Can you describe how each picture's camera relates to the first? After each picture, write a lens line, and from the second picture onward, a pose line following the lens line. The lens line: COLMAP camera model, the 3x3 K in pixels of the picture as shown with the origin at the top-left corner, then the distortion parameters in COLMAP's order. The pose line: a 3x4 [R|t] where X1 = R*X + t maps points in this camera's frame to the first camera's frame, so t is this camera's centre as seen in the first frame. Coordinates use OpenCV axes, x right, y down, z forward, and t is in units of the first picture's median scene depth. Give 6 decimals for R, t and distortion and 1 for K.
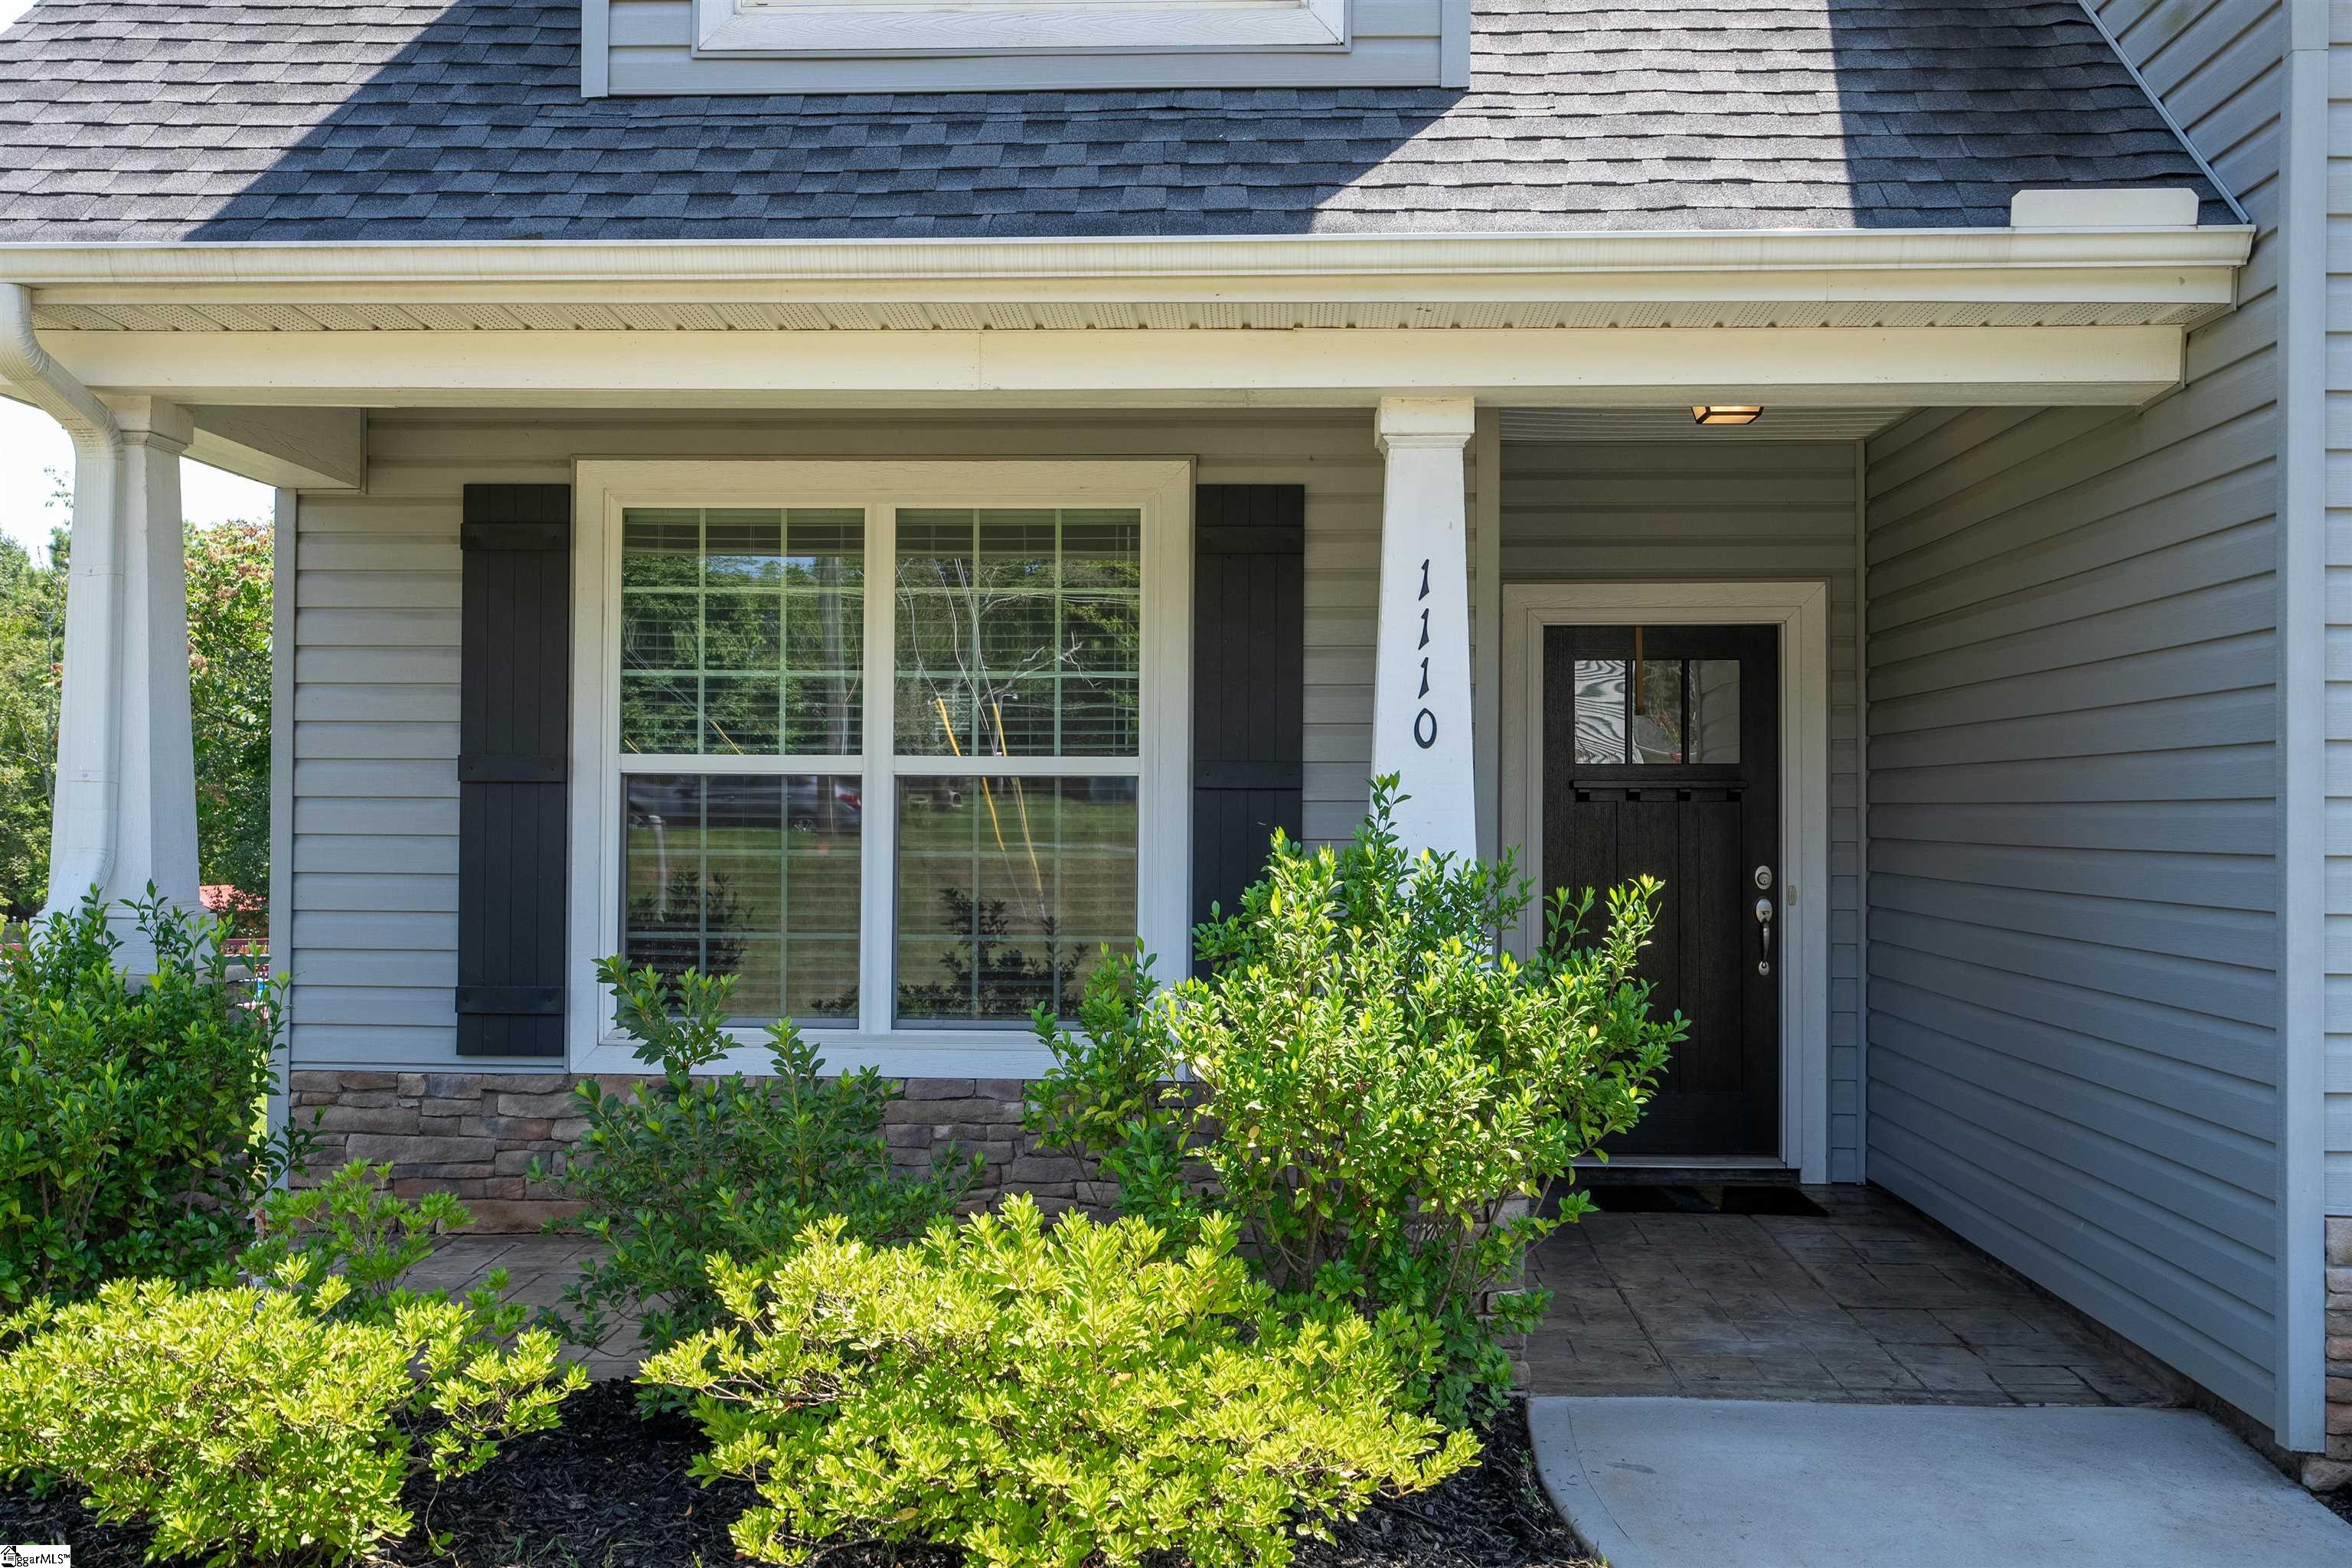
lens RADIAL K [[2344.6, 0, 1176.0], [0, 2344.6, 784.0], [0, 0, 1]] dist [0.000107, 0.004516]
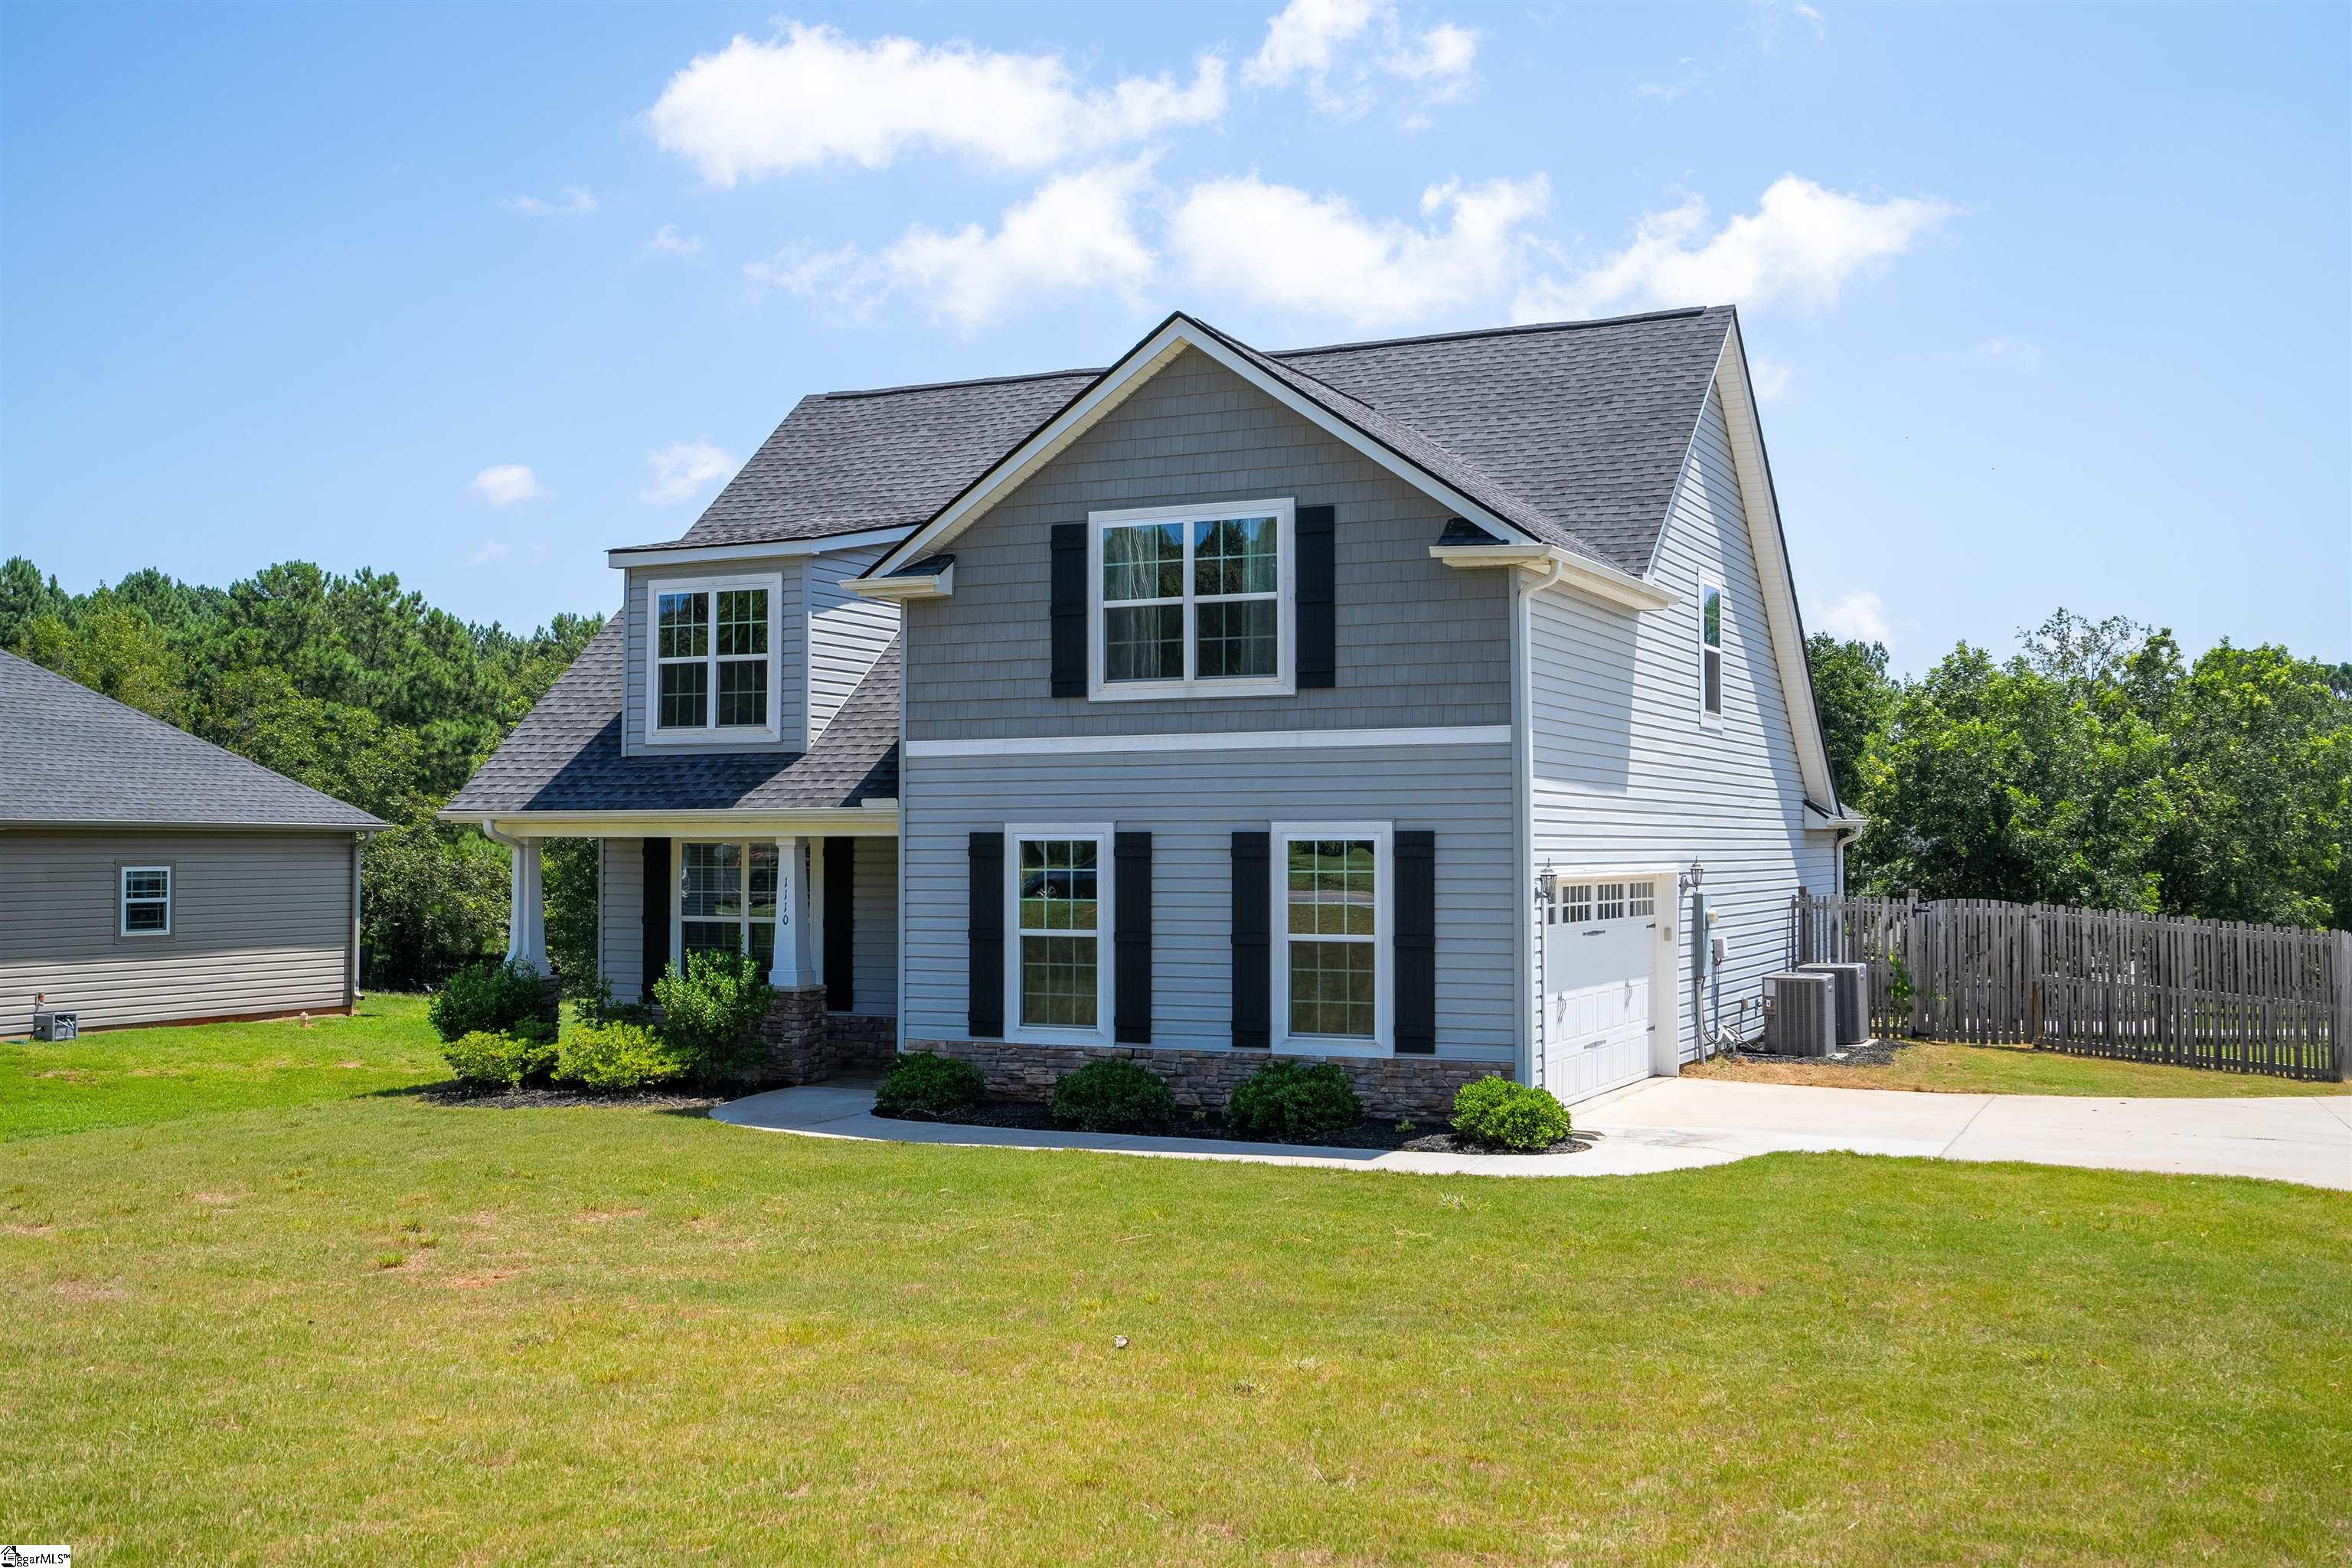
lens RADIAL K [[2344.6, 0, 1176.0], [0, 2344.6, 784.0], [0, 0, 1]] dist [0.000107, 0.004516]
pose [[0.922691, -0.017126, -0.385160, 2.228540], [0.011875, 0.999801, -0.016009, -0.180671], [0.385357, 0.010198, 0.922711, -2.393271]]
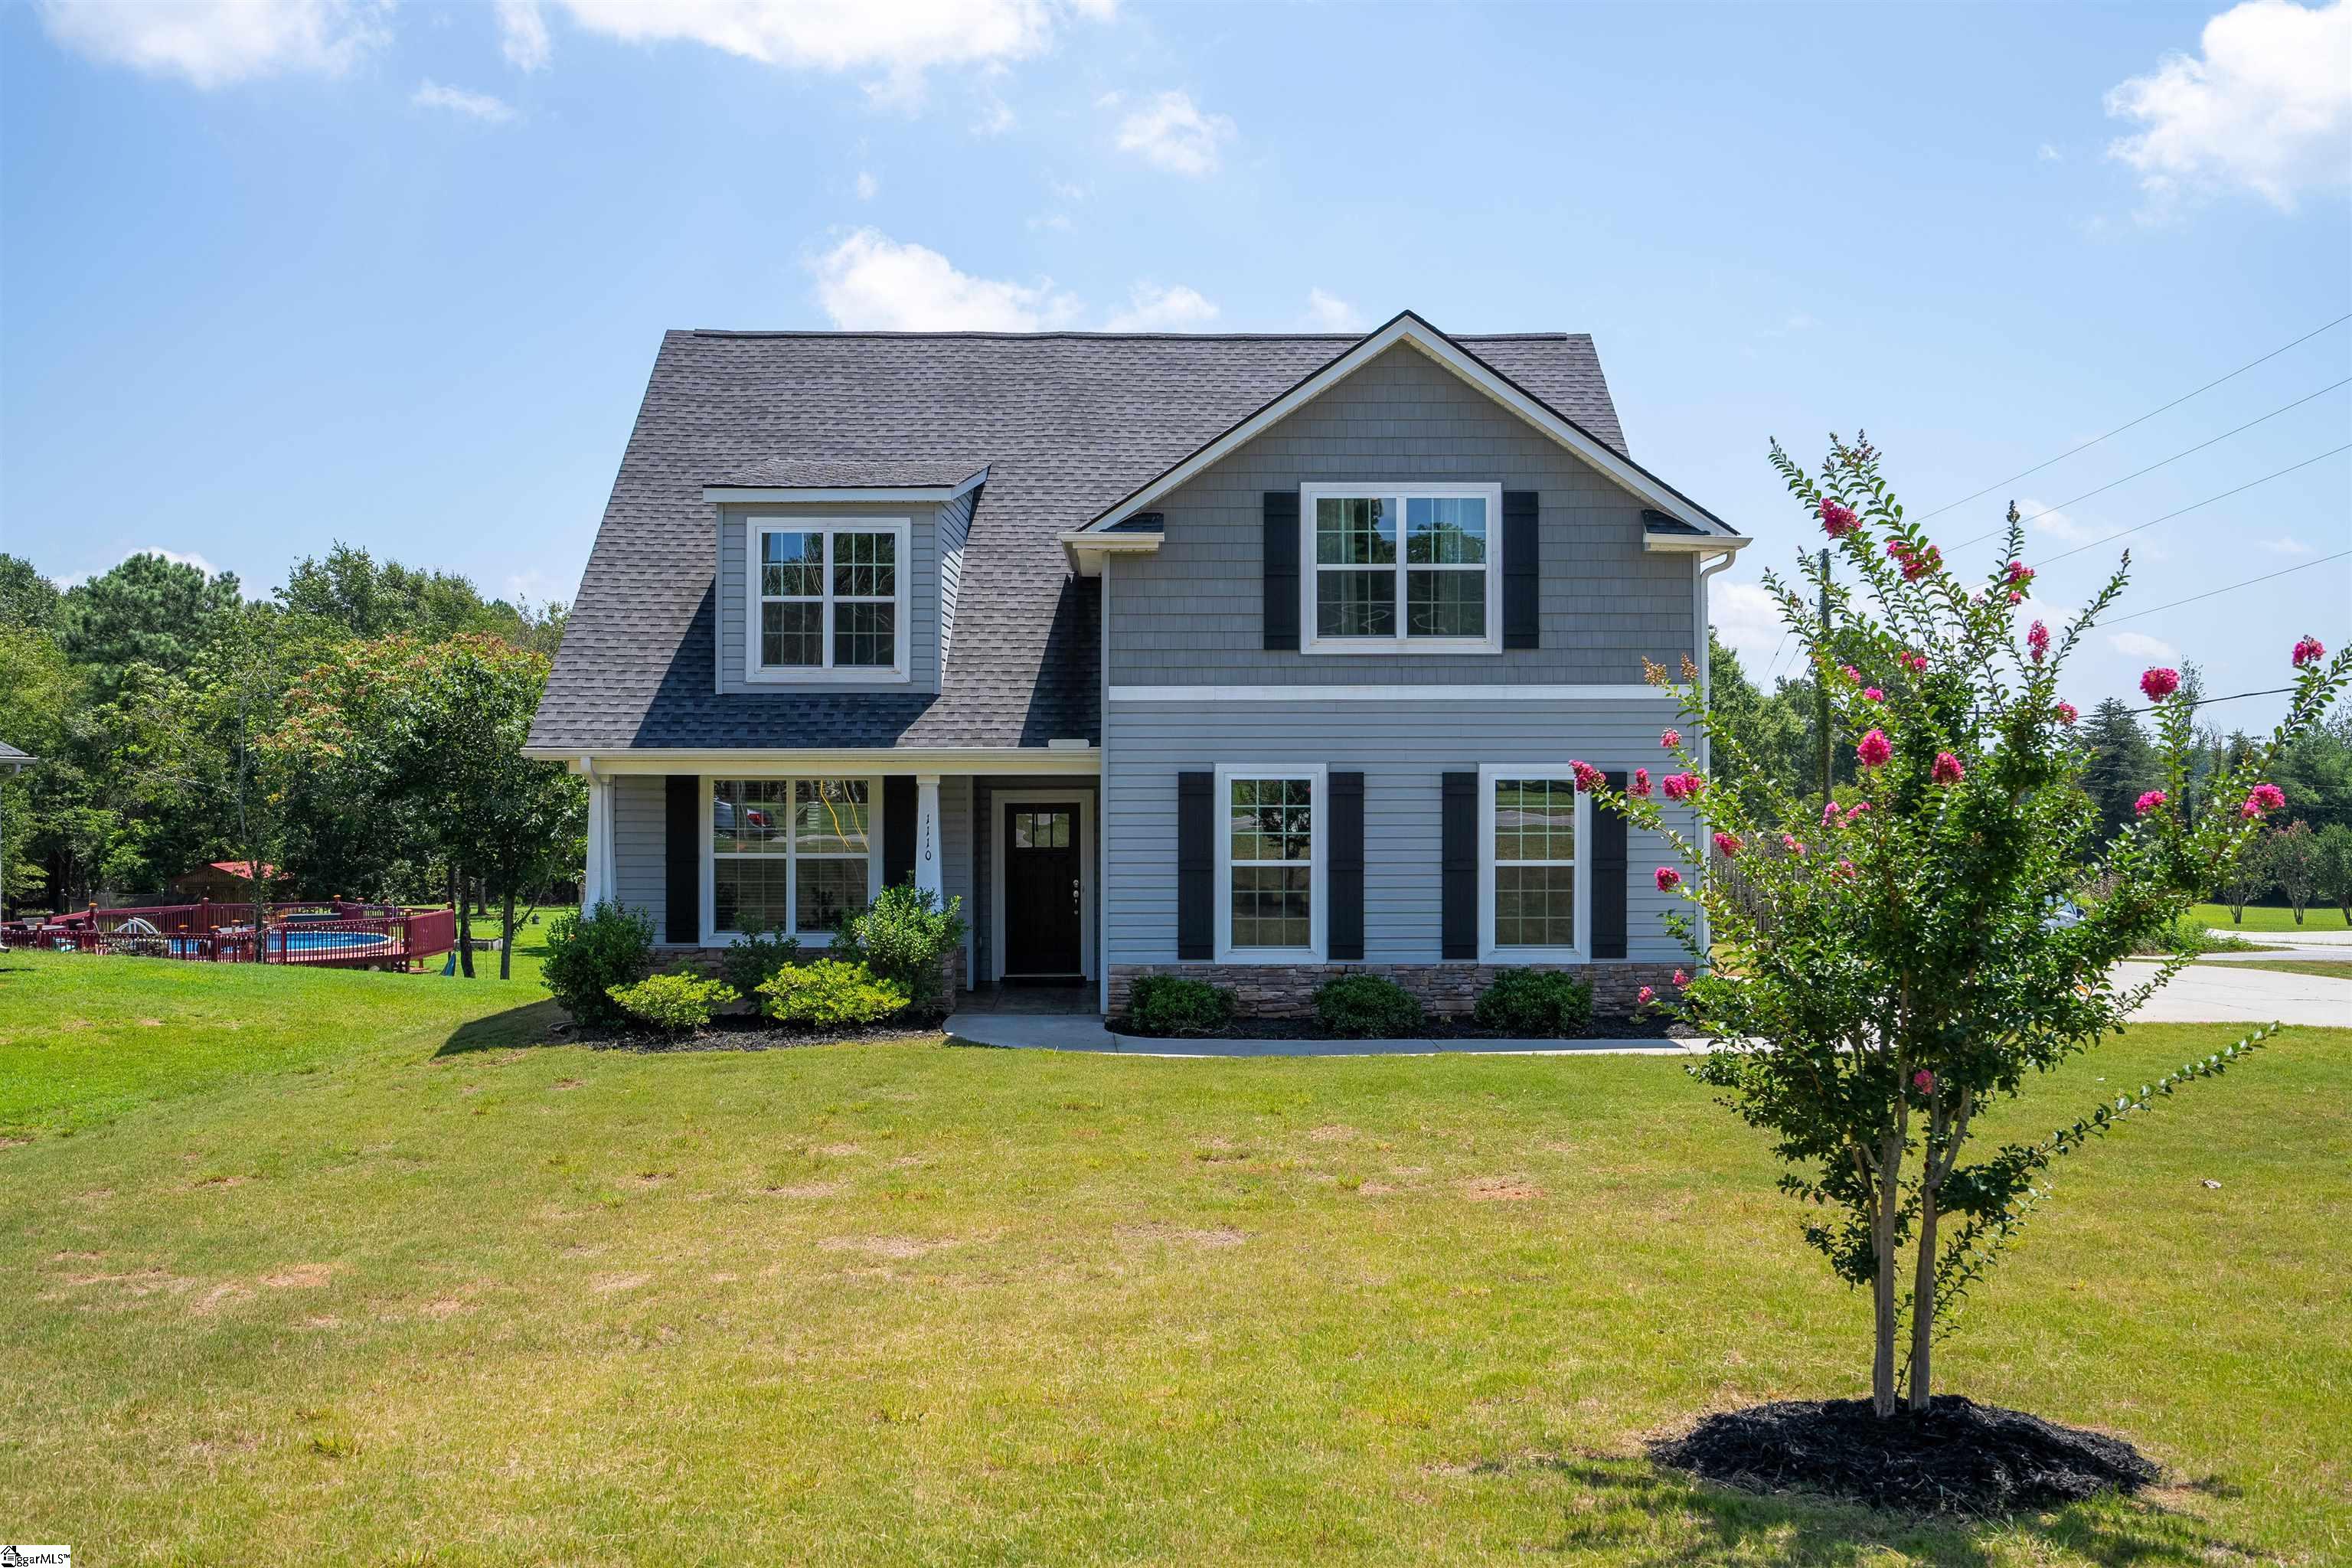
lens RADIAL K [[2169.6, 0, 1176.0], [0, 2169.6, 784.0], [0, 0, 1]] dist [0.008733, 0.000617]
pose [[0.997856, -0.006897, 0.065083, 0.289701], [0.005730, 0.999820, 0.018106, -0.213211], [-0.065196, -0.017695, 0.997716, -2.793490]]
